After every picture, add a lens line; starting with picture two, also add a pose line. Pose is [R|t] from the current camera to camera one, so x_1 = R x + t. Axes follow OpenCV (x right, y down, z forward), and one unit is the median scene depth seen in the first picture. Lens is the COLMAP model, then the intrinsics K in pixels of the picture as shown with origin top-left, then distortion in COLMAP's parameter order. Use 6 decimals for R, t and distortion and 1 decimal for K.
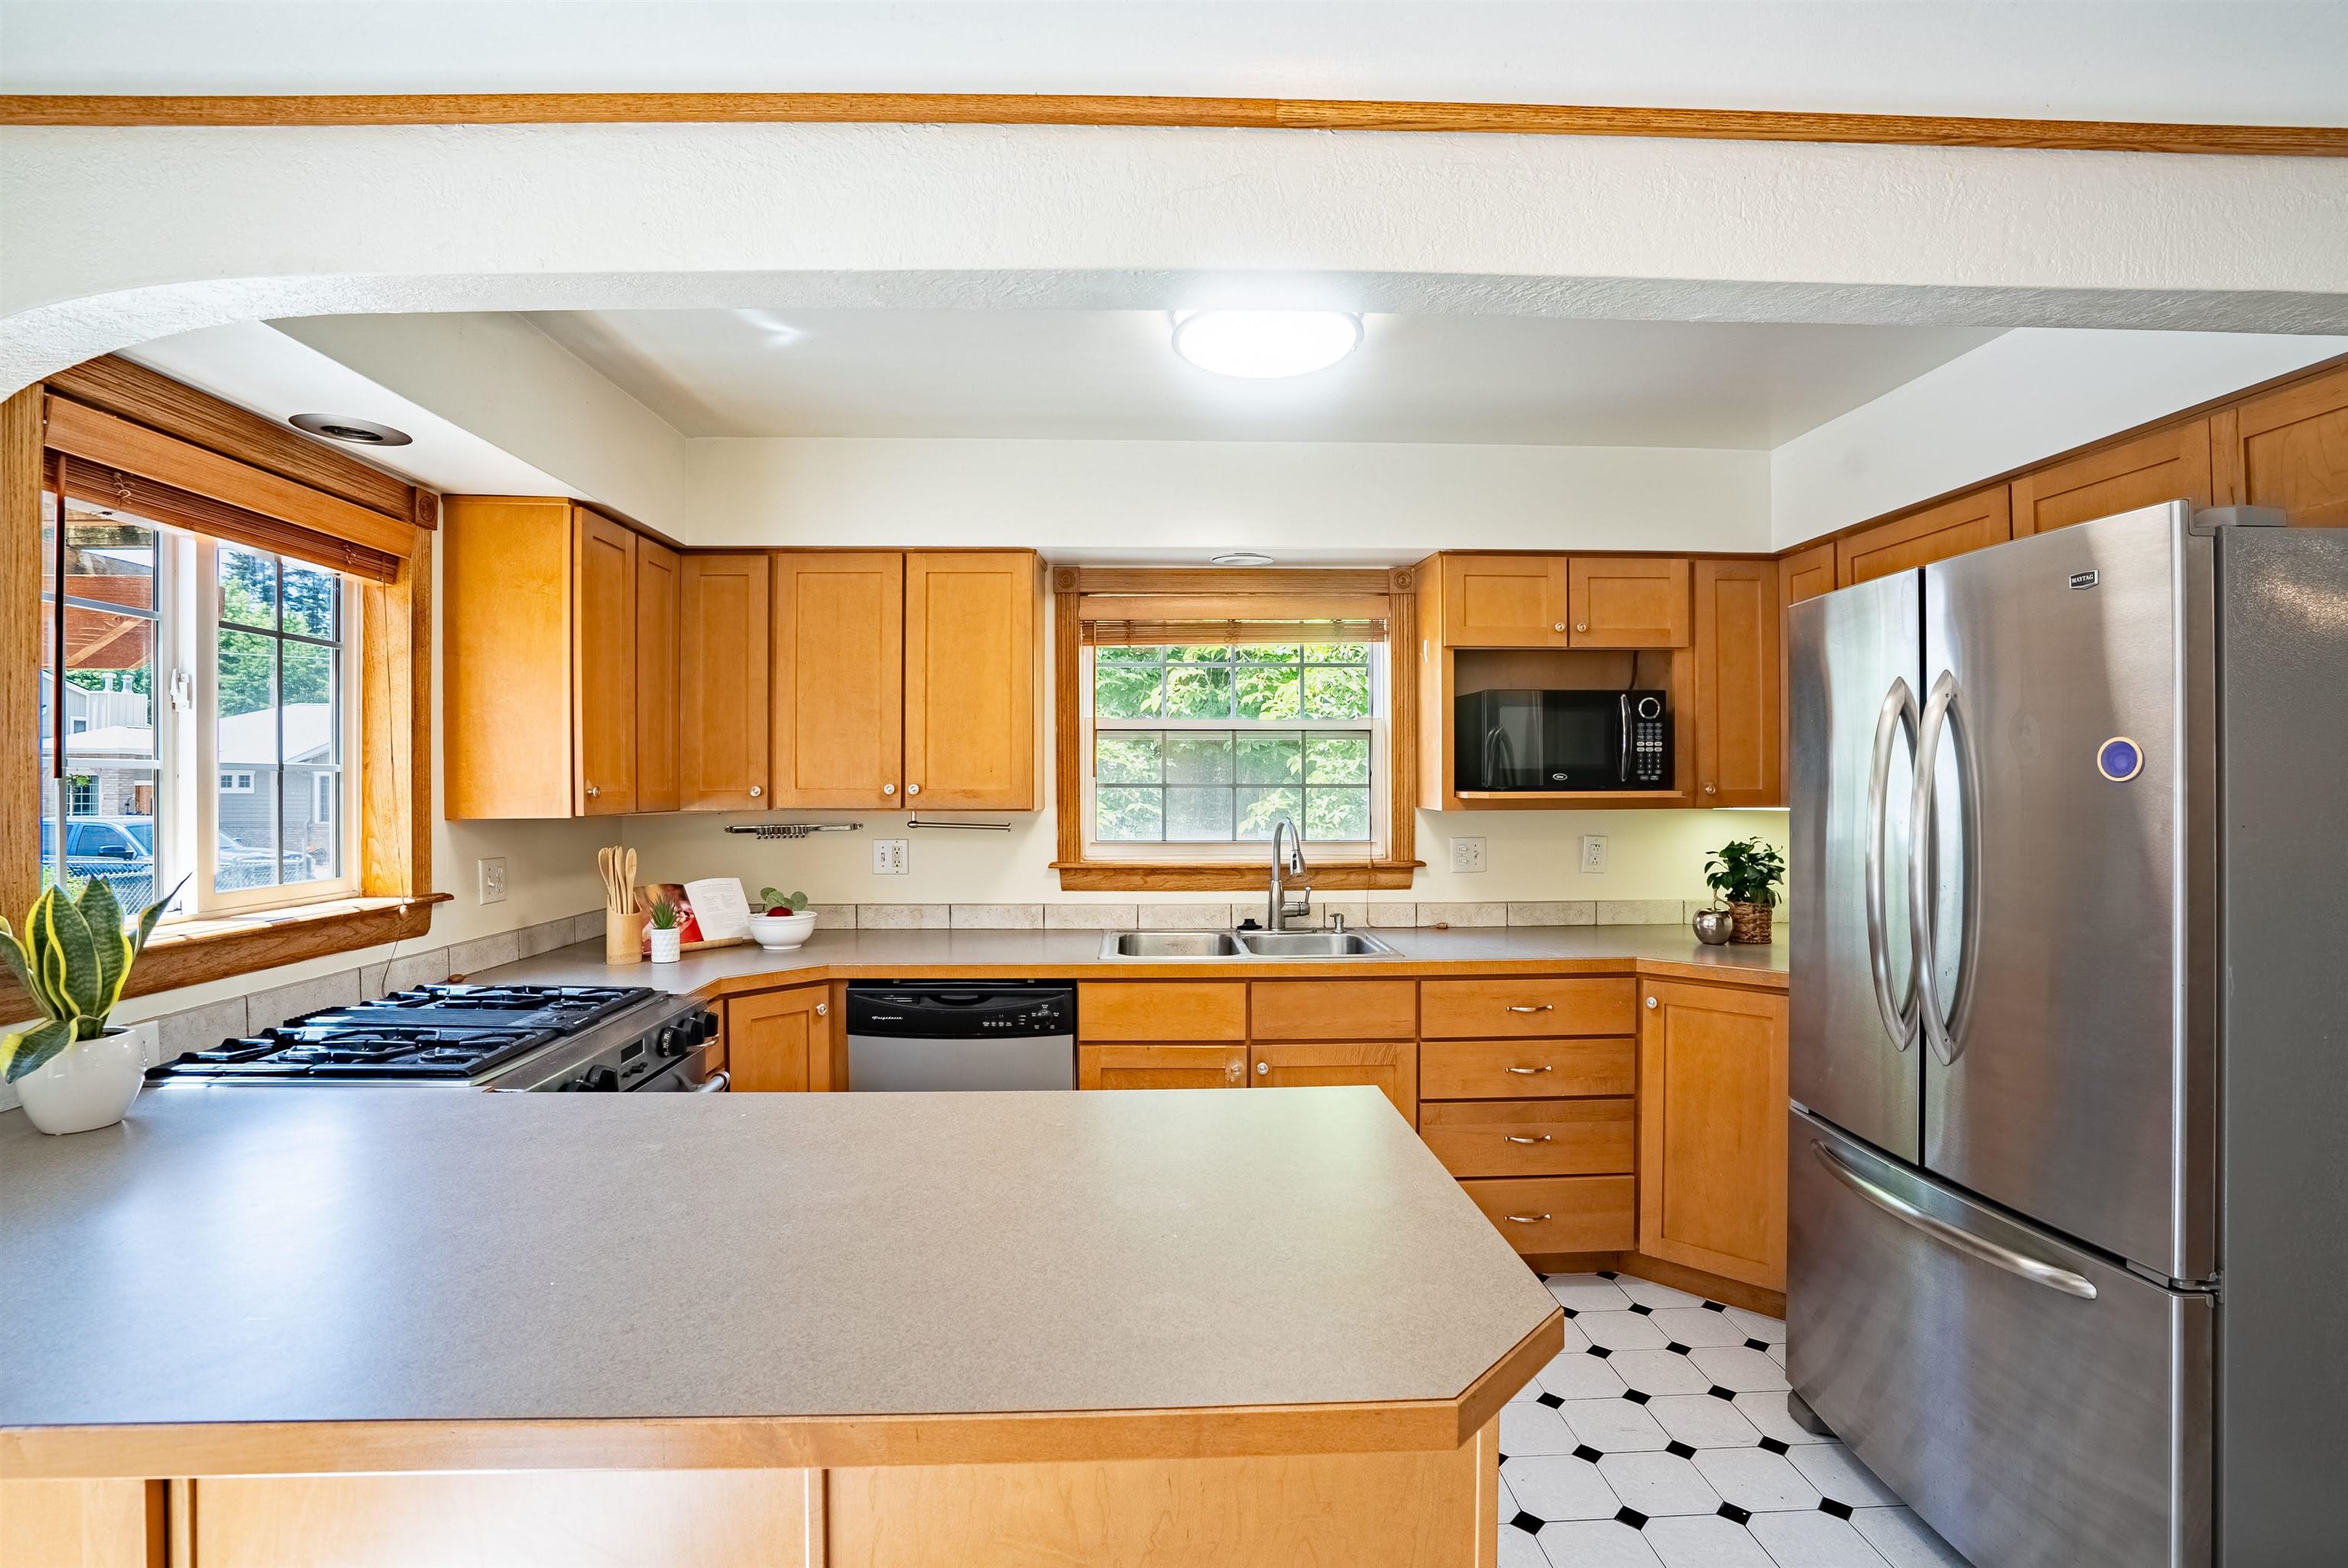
lens RADIAL K [[1109.0, 0, 1176.5], [0, 1109.0, 779.2], [0, 0, 1]] dist [-0.056750, 0.020780]
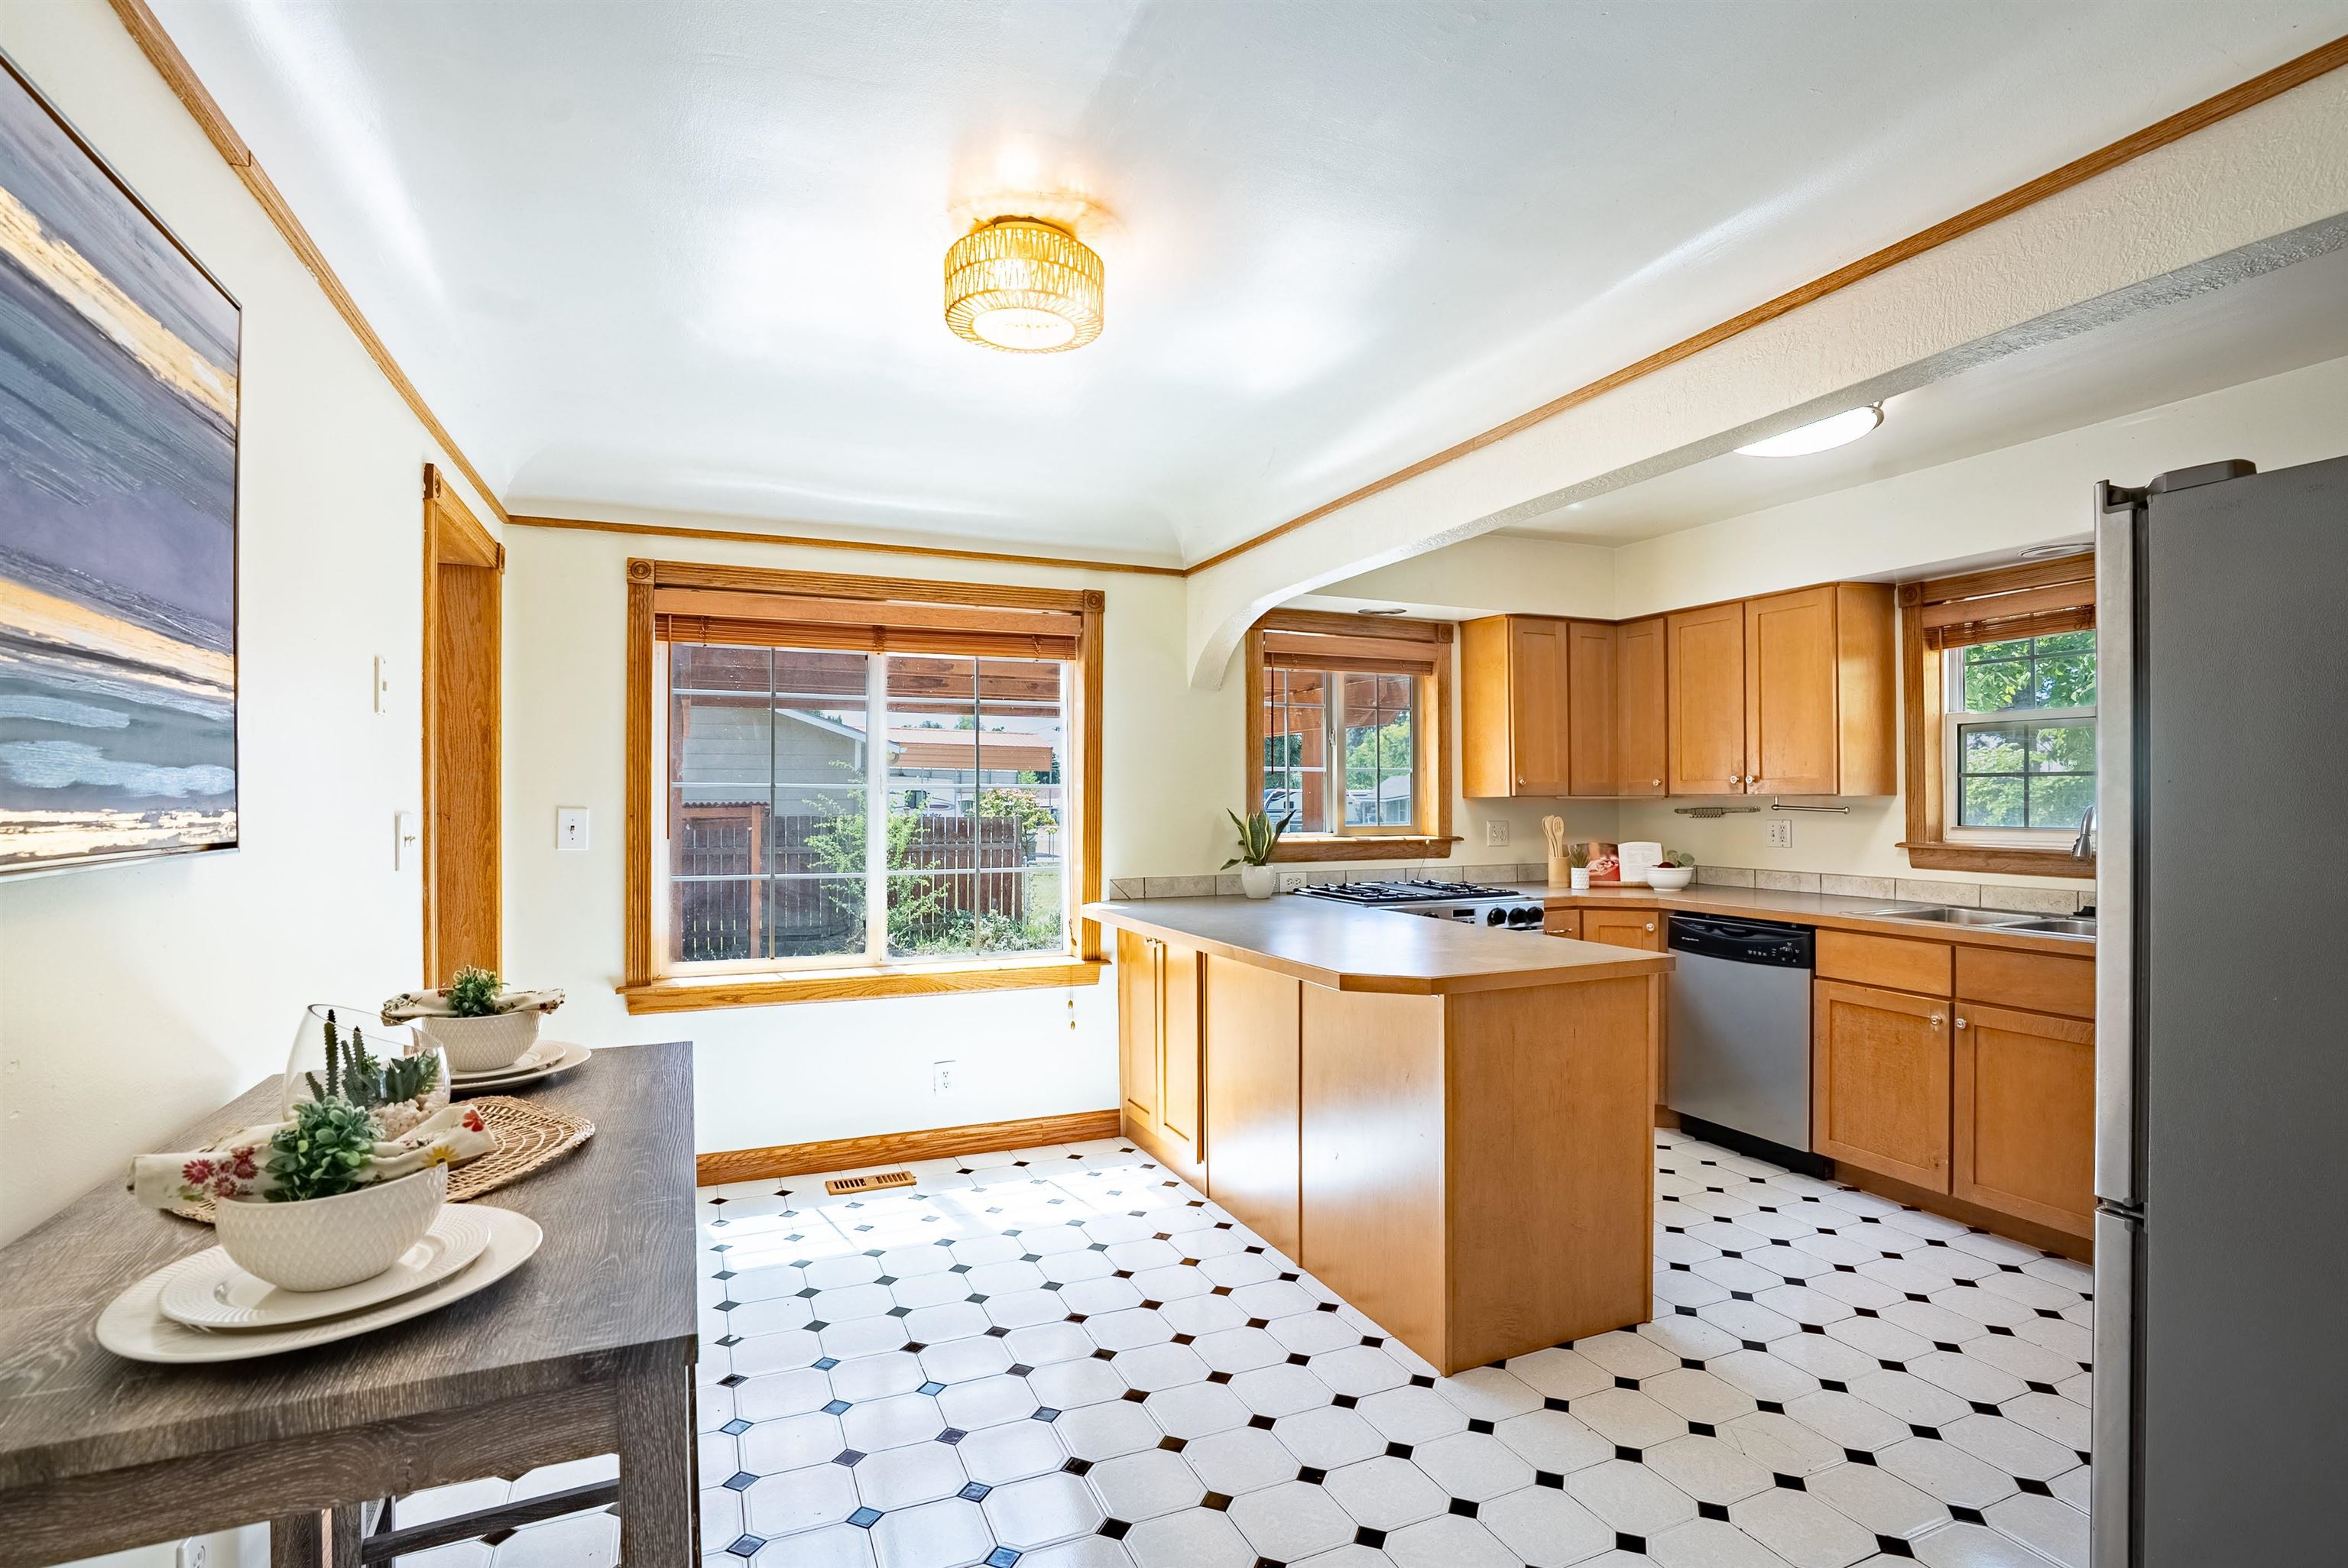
lens RADIAL K [[1109.0, 0, 1166.2], [0, 1109.0, 788.7], [0, 0, 1]] dist [-0.056750, 0.020780]
pose [[0.367079, -0.006618, -0.930166, 0.796710], [0.005180, 0.999974, -0.005070, 0.025920], [0.930175, -0.002957, 0.367103, -0.144787]]
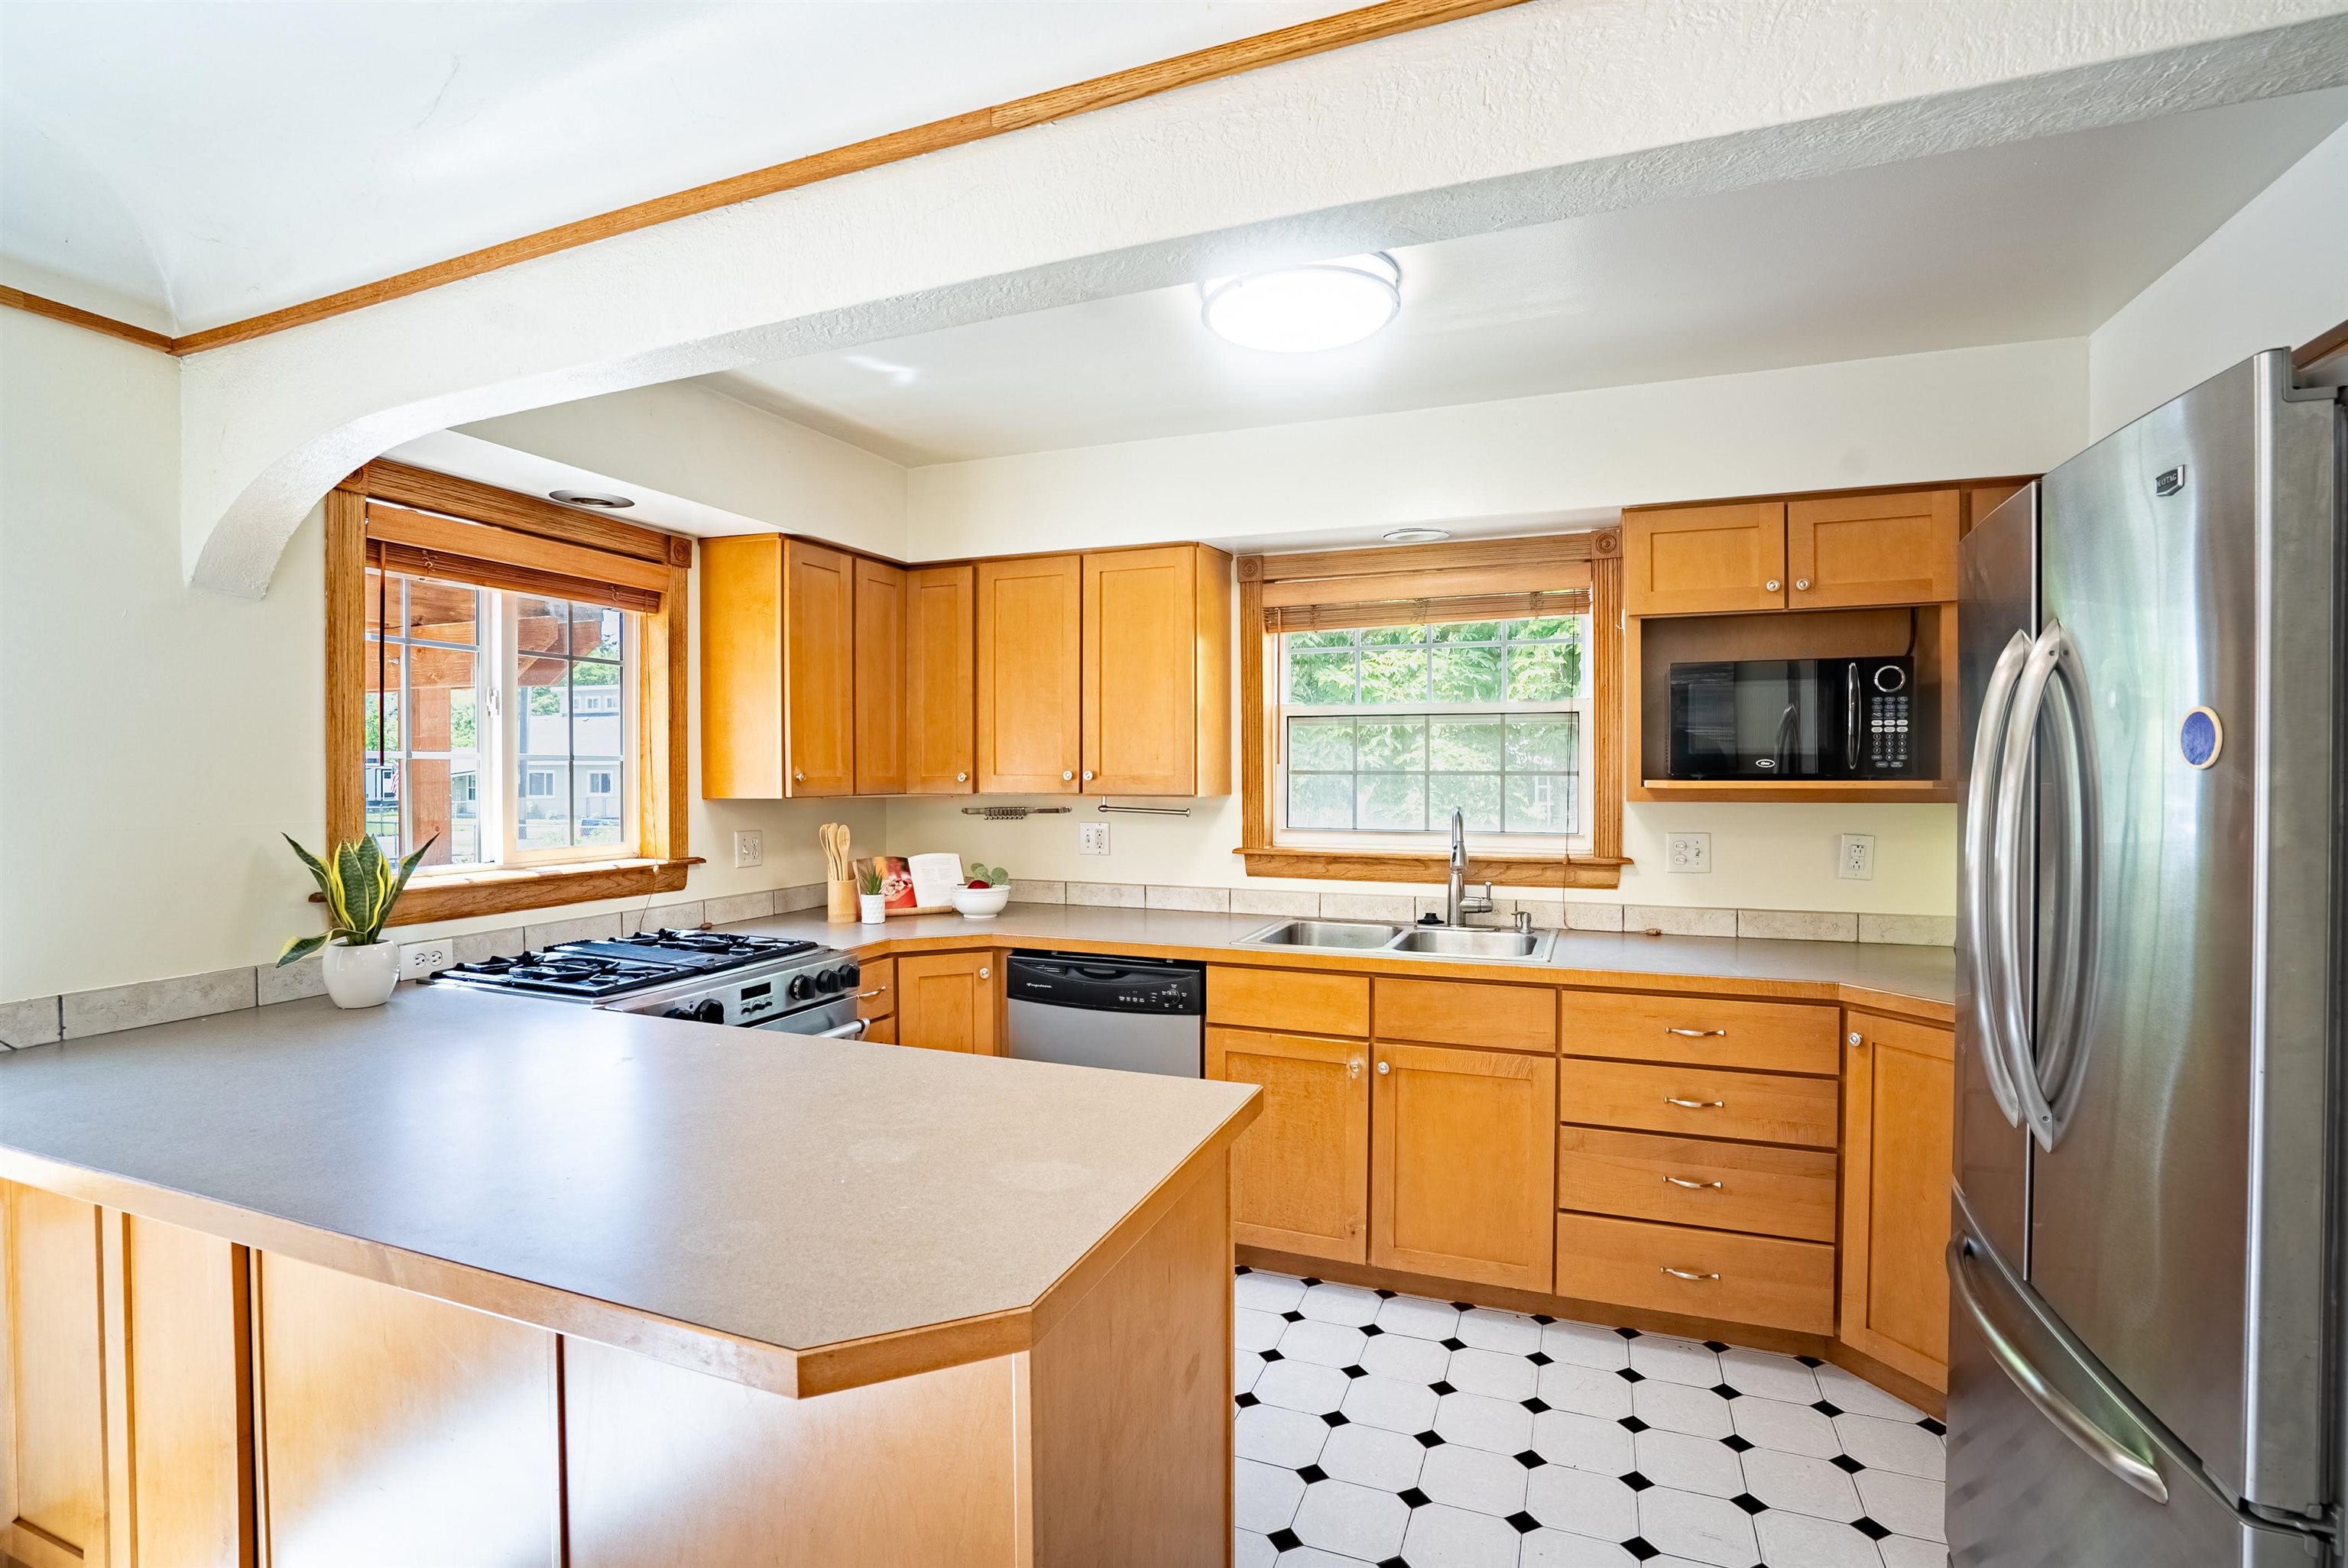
lens RADIAL K [[1109.0, 0, 1149.6], [0, 1109.0, 781.3], [0, 0, 1]] dist [-0.056750, 0.020780]
pose [[0.912967, 0.005072, -0.408001, 0.279916], [0.000617, 0.999904, 0.013811, -0.000226], [0.408032, -0.012861, 0.912877, 0.048317]]
